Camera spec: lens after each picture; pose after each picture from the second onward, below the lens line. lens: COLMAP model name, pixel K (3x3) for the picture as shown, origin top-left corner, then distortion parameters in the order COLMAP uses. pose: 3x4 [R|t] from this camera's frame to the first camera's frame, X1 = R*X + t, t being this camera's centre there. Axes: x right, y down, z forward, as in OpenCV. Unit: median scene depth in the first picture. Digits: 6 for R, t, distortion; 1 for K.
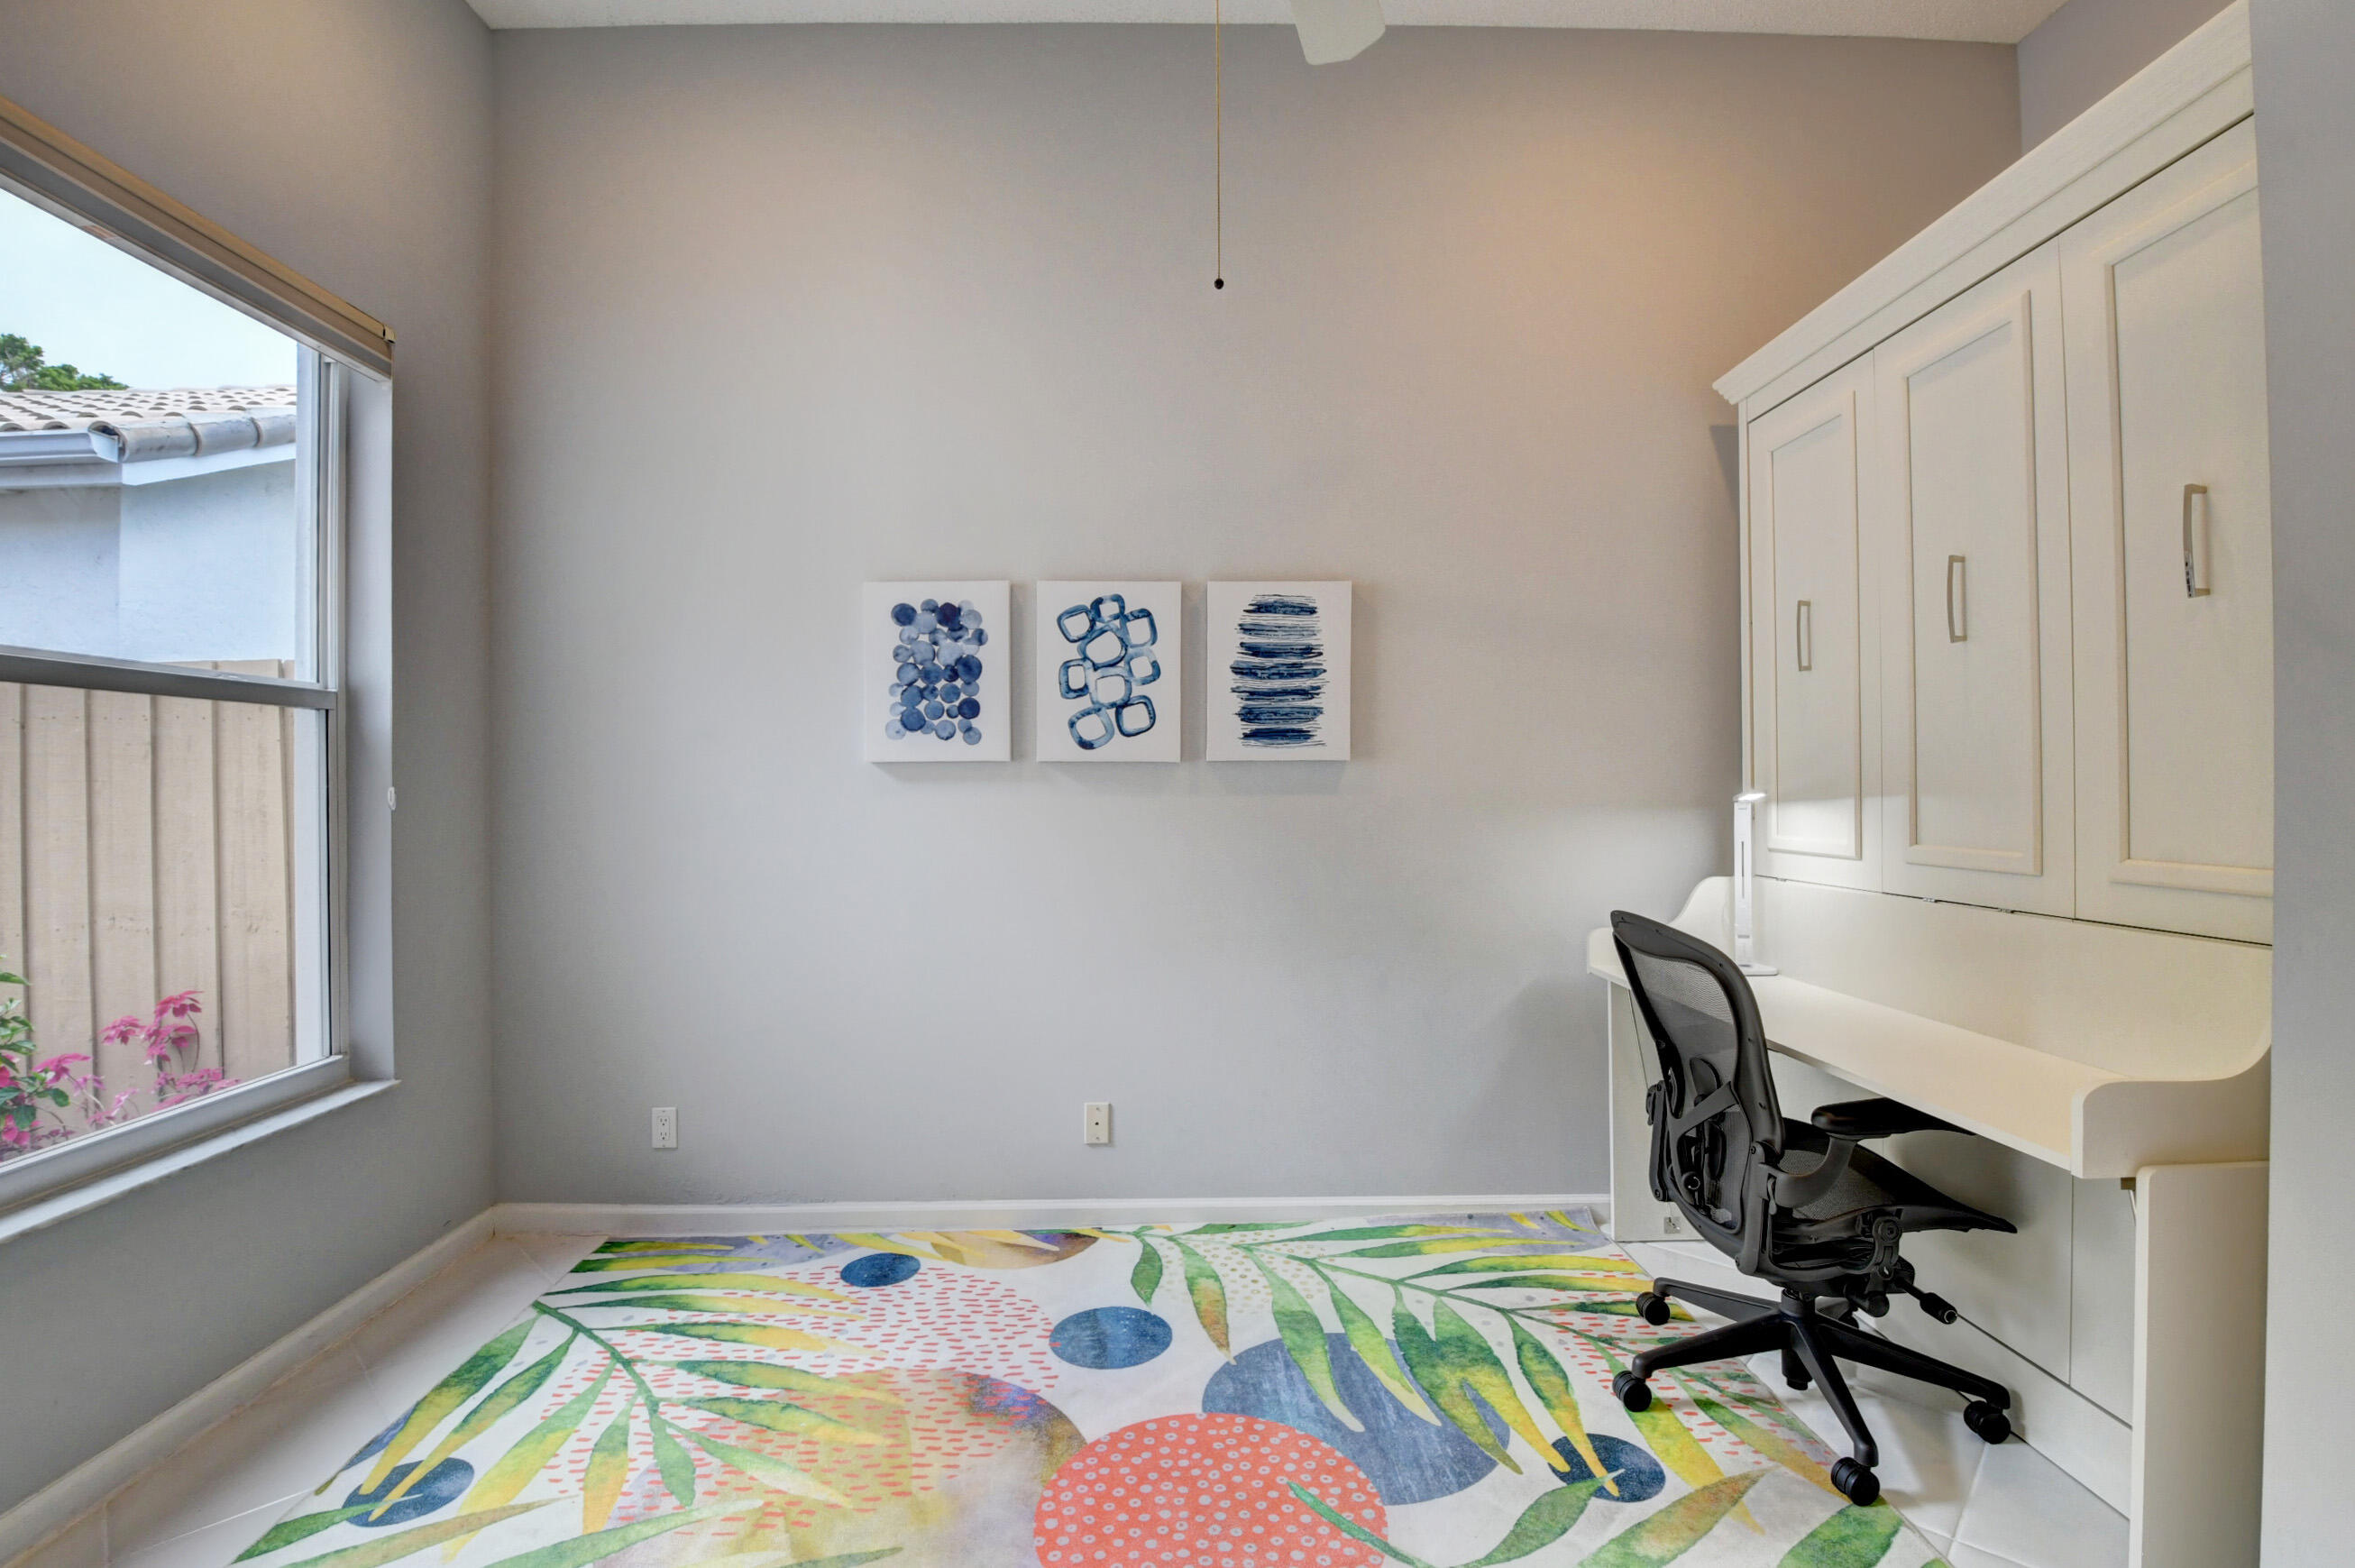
lens RADIAL K [[1043.5, 0, 1221.2], [0, 1043.5, 785.6], [0, 0, 1]] dist [0.030093, -0.052050]
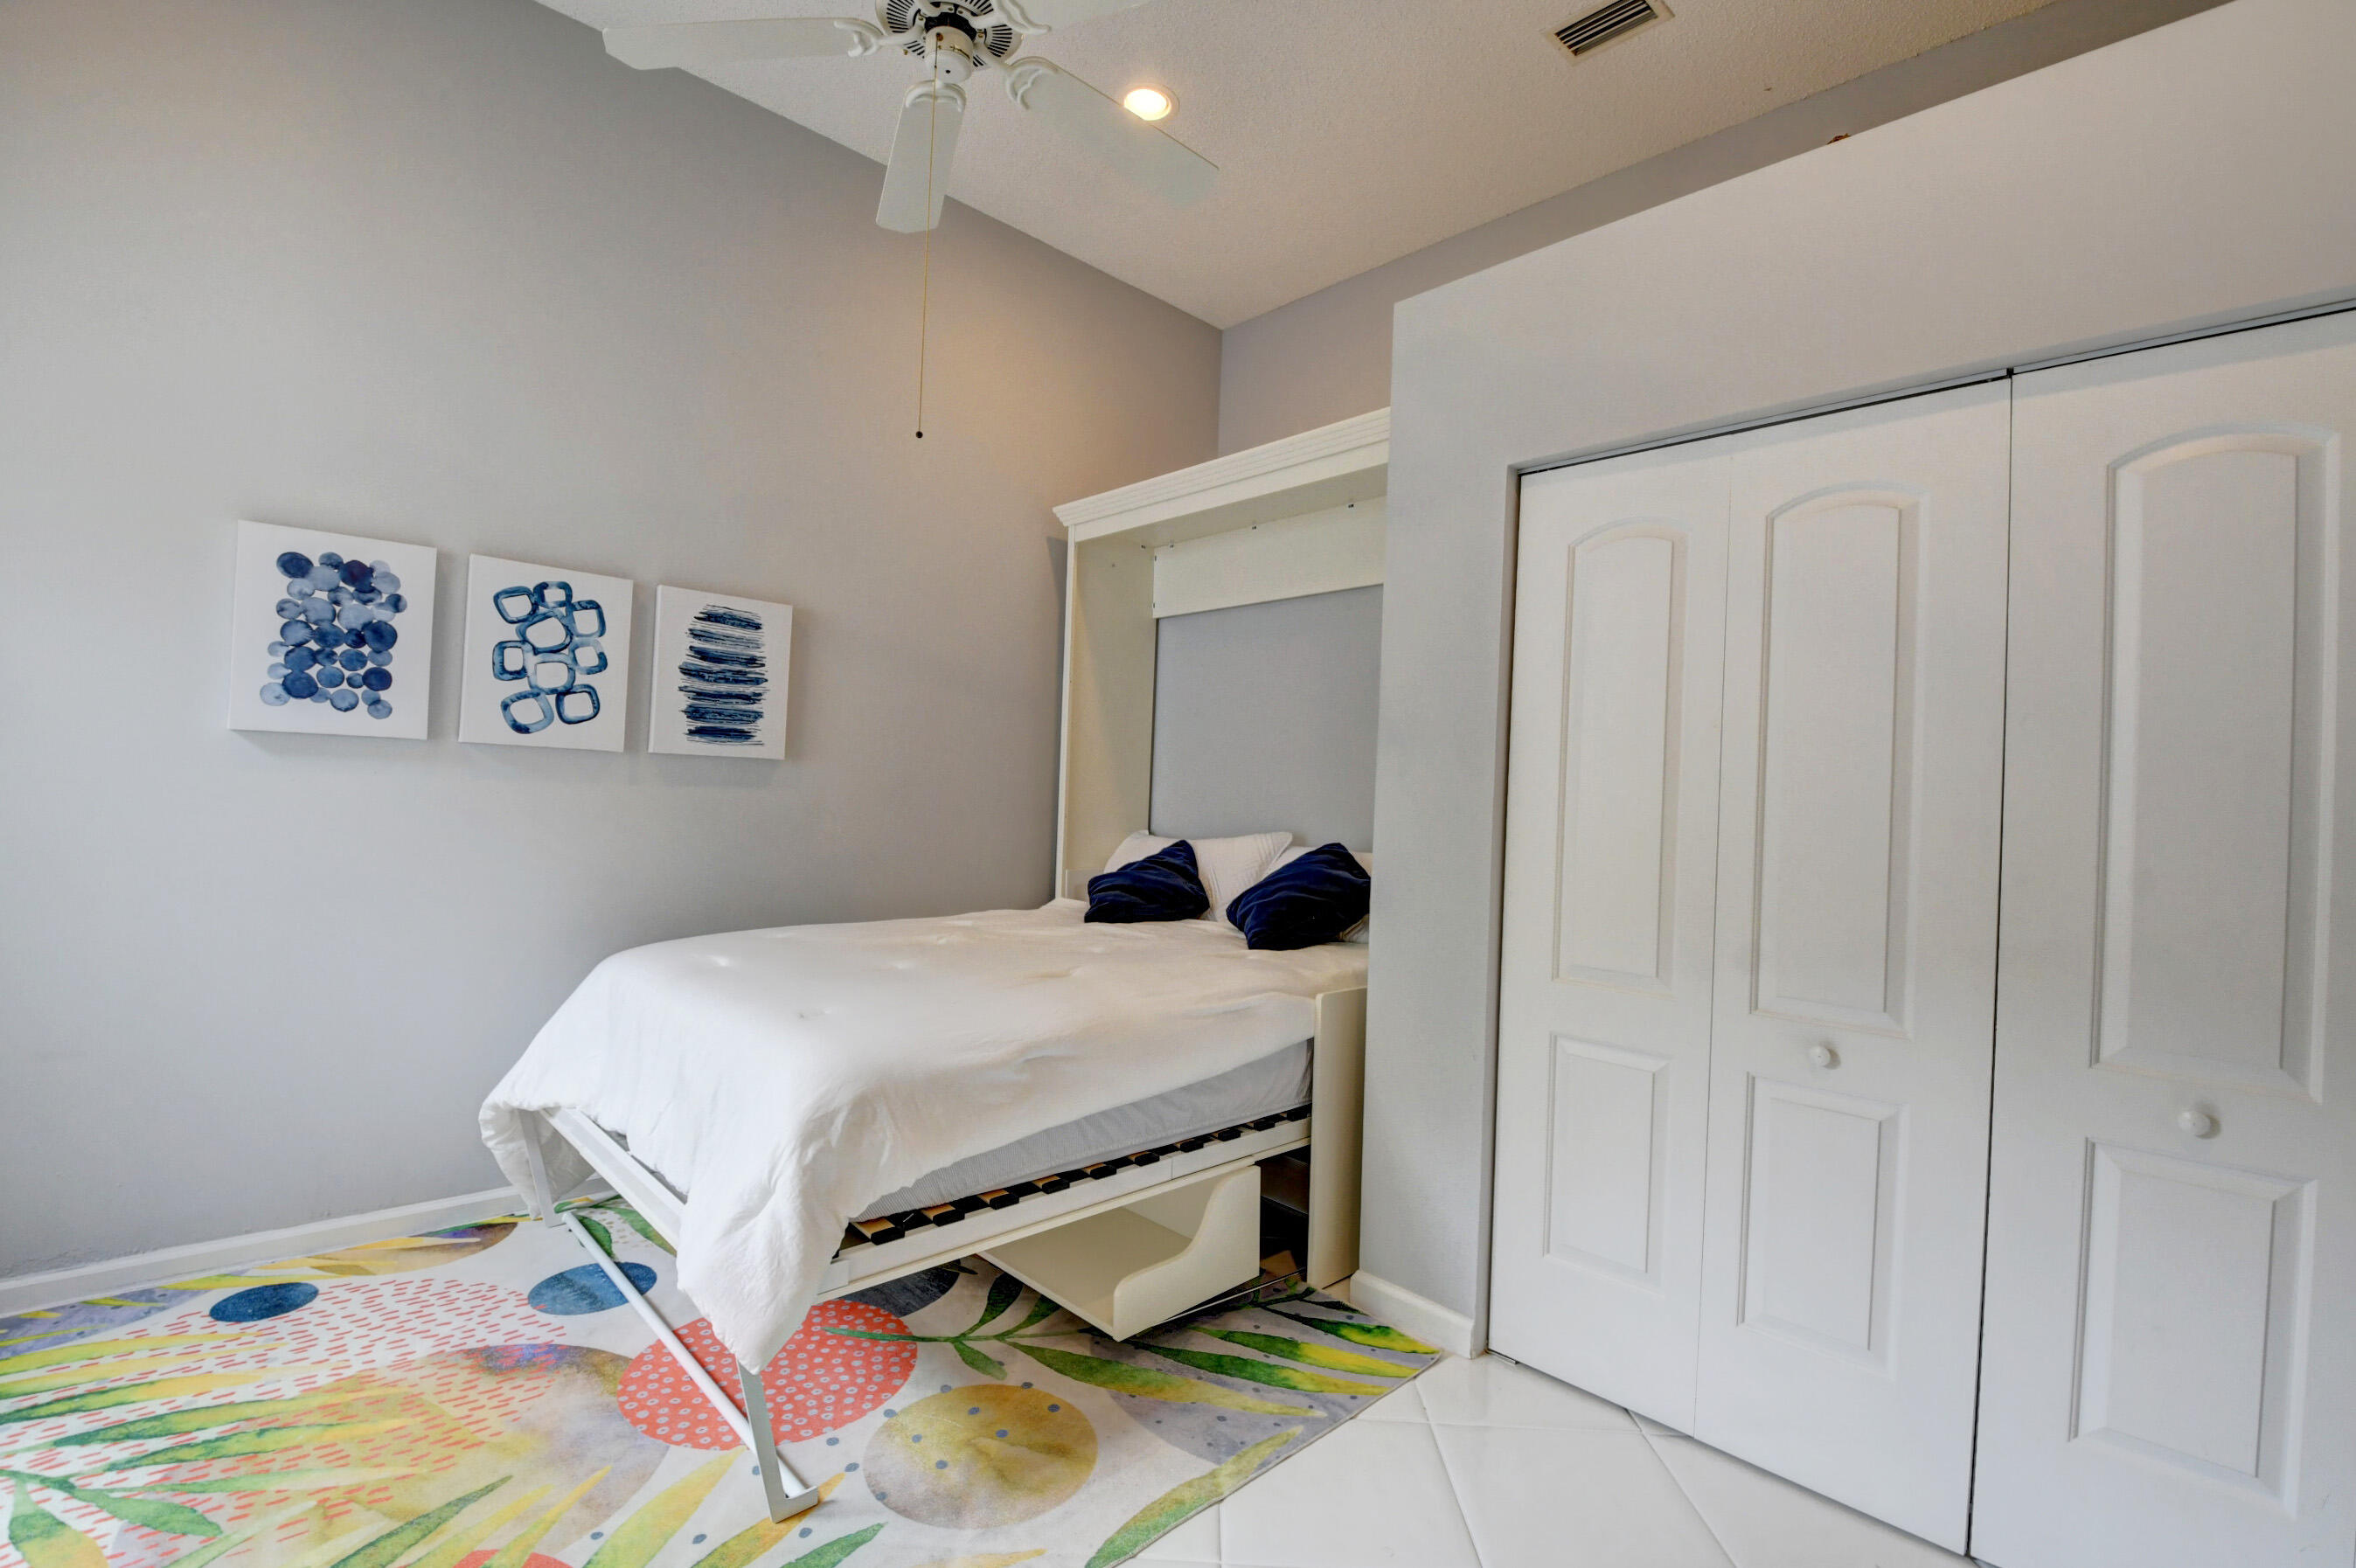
lens RADIAL K [[1037.0, 0, 1172.3], [0, 1037.0, 790.0], [0, 0, 1]] dist [0.007823, -0.021314]
pose [[0.736774, 0.039191, 0.675003, -0.336505], [-0.043951, 0.998983, -0.010029, 0.001871], [-0.674709, -0.022278, 0.737747, -0.140593]]
